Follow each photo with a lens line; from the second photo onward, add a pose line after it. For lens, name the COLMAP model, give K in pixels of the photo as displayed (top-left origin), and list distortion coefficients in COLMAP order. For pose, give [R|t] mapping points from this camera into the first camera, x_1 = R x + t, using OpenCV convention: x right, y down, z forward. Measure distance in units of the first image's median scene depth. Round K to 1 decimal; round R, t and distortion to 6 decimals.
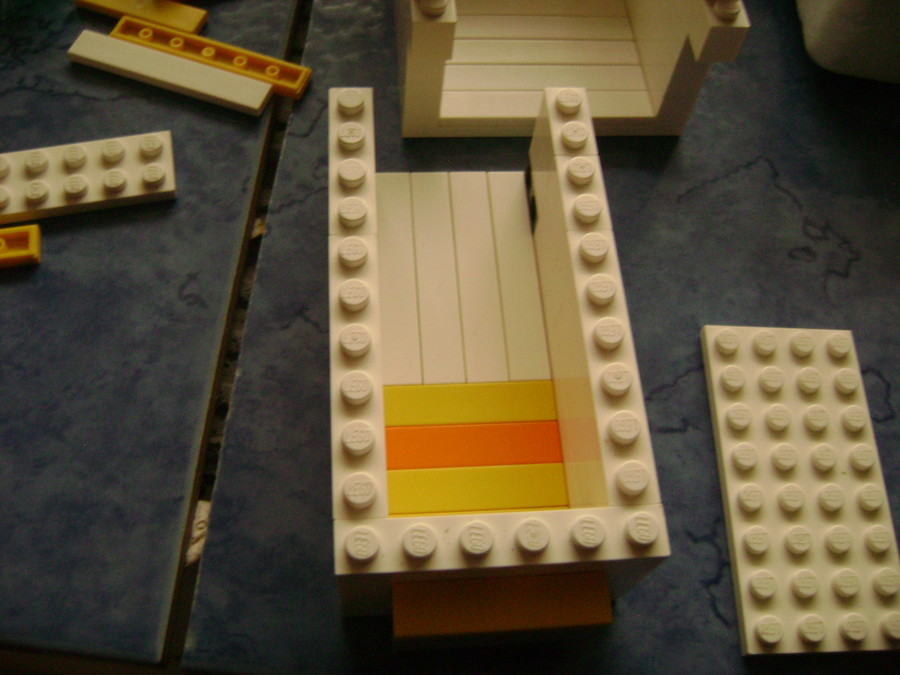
lens RADIAL K [[924.9, 0, 452.9], [0, 924.9, 337.3], [0, 0, 1]] dist [-0.174294, 0.095902]
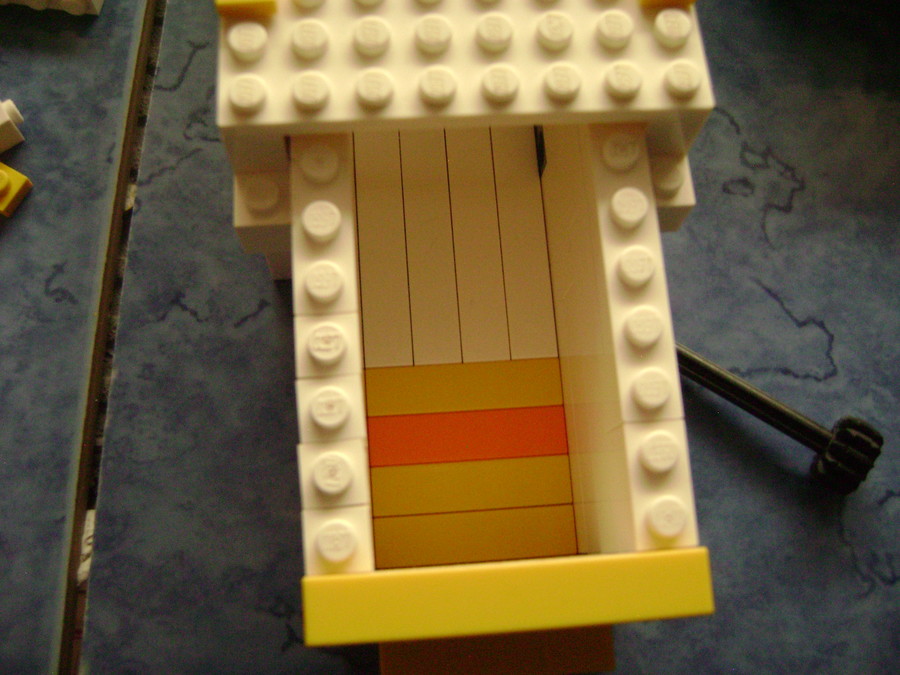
lens RADIAL K [[924.9, 0, 452.9], [0, 924.9, 337.3], [0, 0, 1]] dist [-0.174294, 0.095902]
pose [[0.998087, -0.060605, -0.012185, 0.116196], [0.061809, 0.981604, 0.180645, -0.135610], [0.001013, -0.181053, 0.983473, 0.100546]]
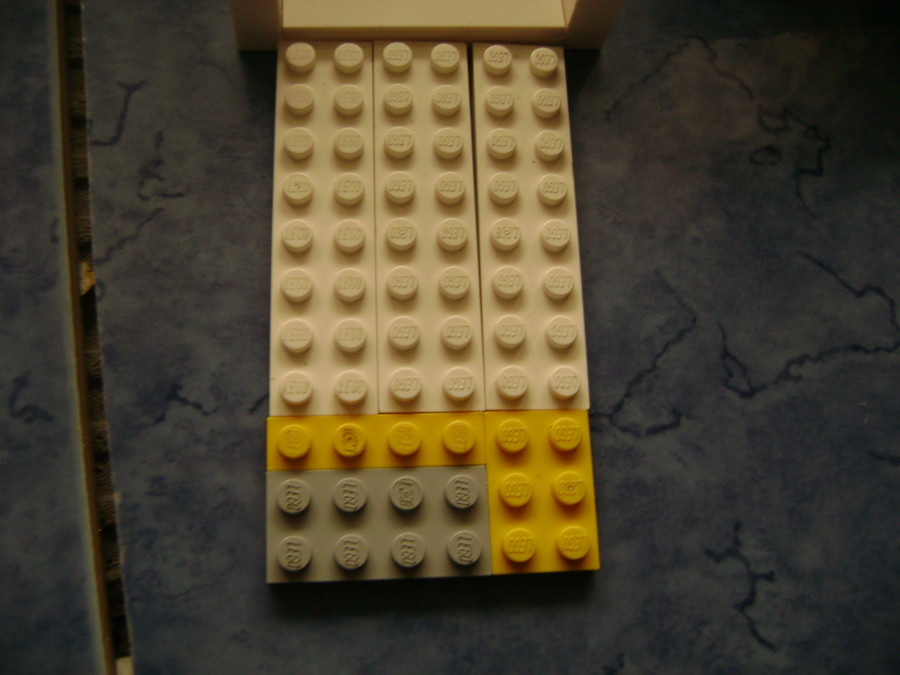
lens RADIAL K [[924.9, 0, 452.9], [0, 924.9, 337.3], [0, 0, 1]] dist [-0.174294, 0.095902]
pose [[0.967052, -0.234744, 0.098517, -0.004031], [0.209301, 0.953411, 0.217255, -0.185499], [-0.144927, -0.189477, 0.971131, 0.236885]]
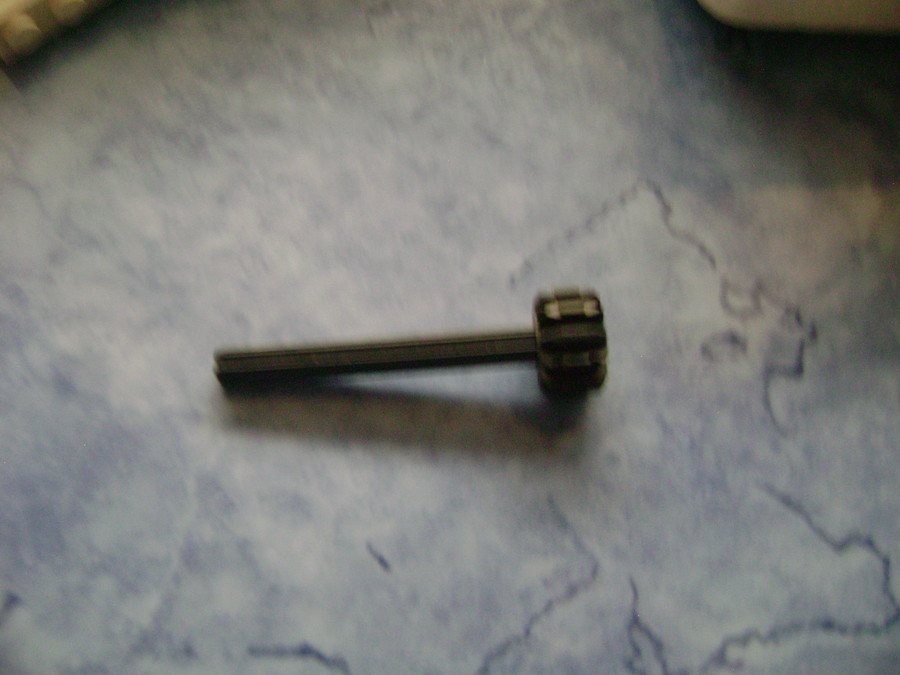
lens RADIAL K [[924.9, 0, 452.9], [0, 924.9, 337.3], [0, 0, 1]] dist [-0.174294, 0.095902]
pose [[0.987995, -0.142630, 0.059352, 0.185434], [0.138723, 0.988166, 0.065449, -0.176649], [-0.067985, -0.056430, 0.996089, 0.434159]]
